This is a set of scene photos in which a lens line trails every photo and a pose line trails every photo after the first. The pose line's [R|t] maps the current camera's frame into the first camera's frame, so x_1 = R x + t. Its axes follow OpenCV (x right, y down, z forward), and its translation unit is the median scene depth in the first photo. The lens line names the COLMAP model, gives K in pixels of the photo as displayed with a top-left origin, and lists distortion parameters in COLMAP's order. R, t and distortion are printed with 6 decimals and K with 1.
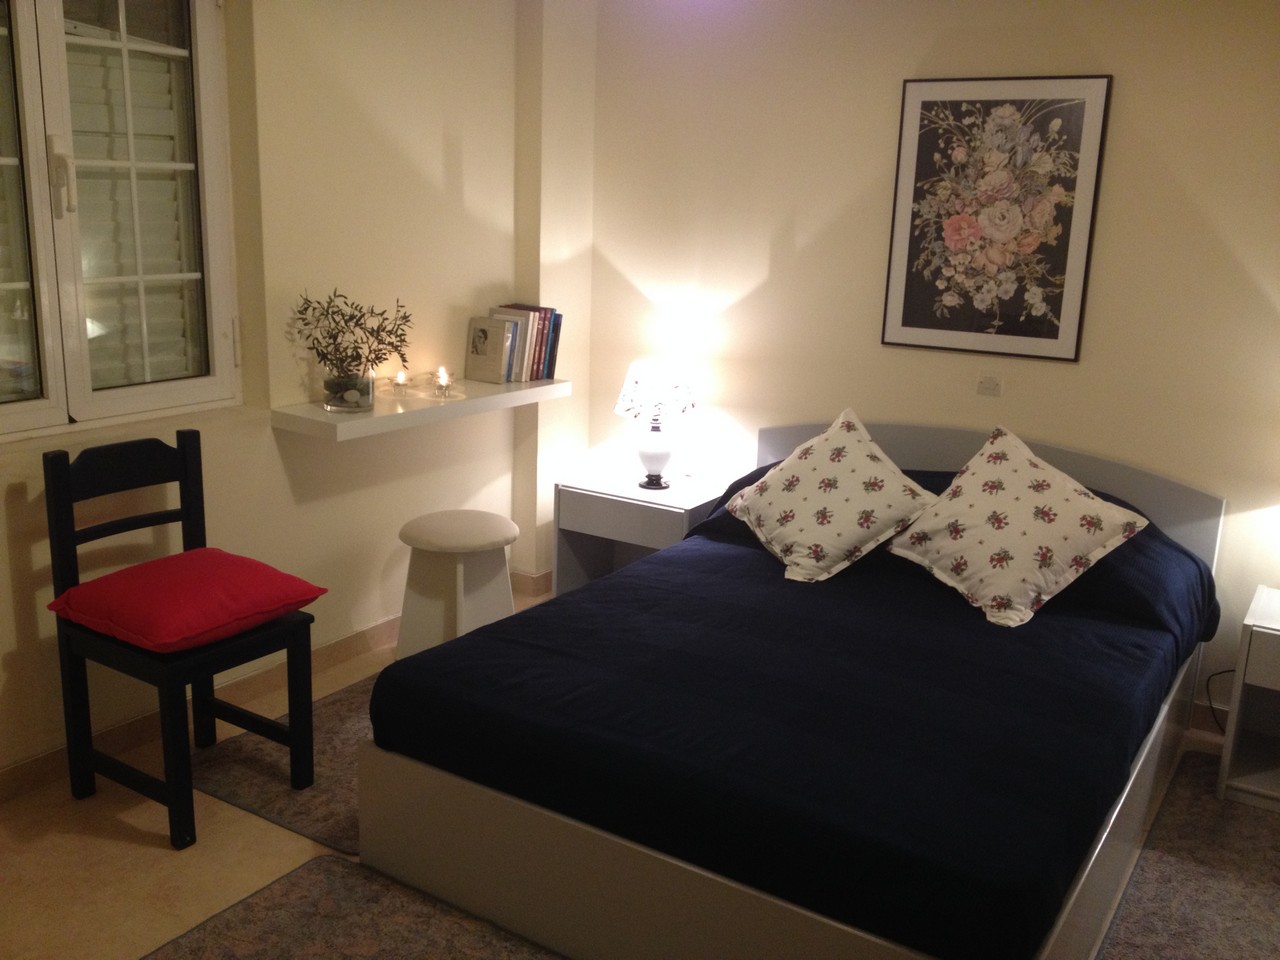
lens RADIAL K [[1196.4, 0, 633.5], [0, 1196.4, 479.7], [0, 0, 1]] dist [0.032688, 0.000000]
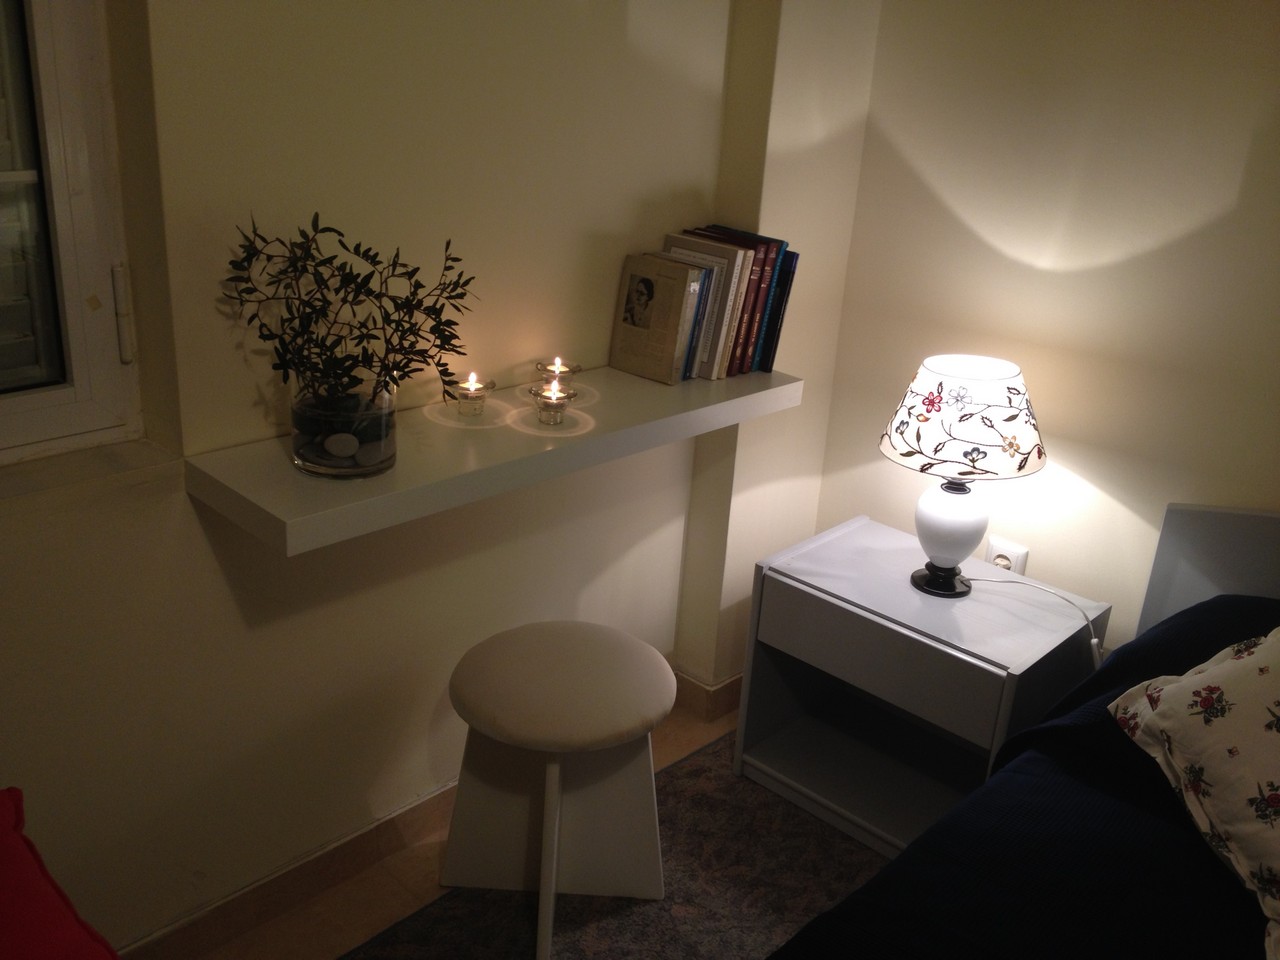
lens RADIAL K [[1196.4, 0, 618.9], [0, 1196.4, 485.6], [0, 0, 1]] dist [0.032688, 0.000000]
pose [[0.978775, 0.095833, -0.181149, -0.033238], [-0.070930, 0.987709, 0.139281, -0.111533], [0.192270, -0.123476, 0.973543, 0.480852]]
